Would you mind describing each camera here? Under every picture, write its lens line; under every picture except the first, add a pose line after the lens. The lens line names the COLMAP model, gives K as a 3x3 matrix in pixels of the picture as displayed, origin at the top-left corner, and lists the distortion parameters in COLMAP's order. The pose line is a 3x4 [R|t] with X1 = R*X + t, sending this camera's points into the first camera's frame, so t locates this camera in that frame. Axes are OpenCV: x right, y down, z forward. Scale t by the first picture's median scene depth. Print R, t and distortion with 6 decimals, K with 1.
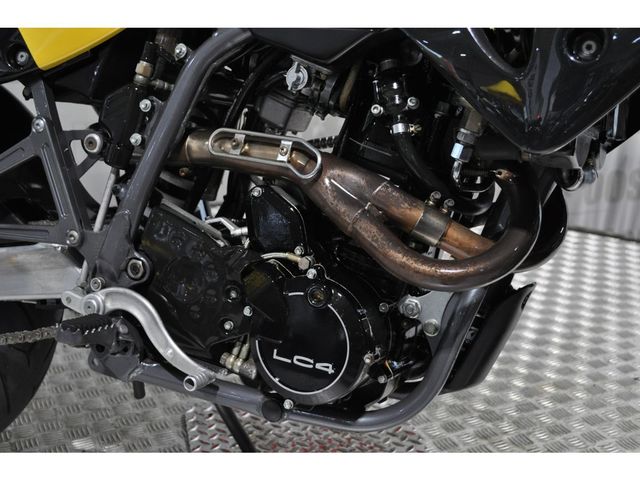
lens RADIAL K [[859.9, 0, 318.1], [0, 859.9, 239.6], [0, 0, 1]] dist [-0.046014, 0.000000]
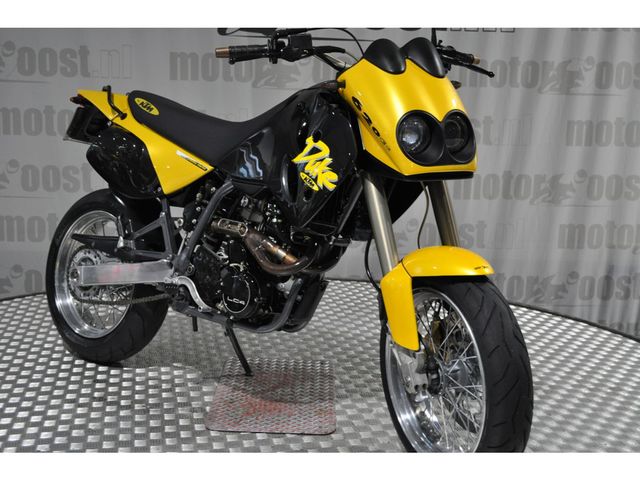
lens RADIAL K [[859.9, 0, 309.5], [0, 859.9, 231.6], [0, 0, 1]] dist [-0.046014, 0.000000]
pose [[0.966131, 0.047137, -0.253709, 0.806392], [-0.083405, 0.987445, -0.134150, 0.241812], [0.244201, 0.150767, 0.957933, -1.460994]]
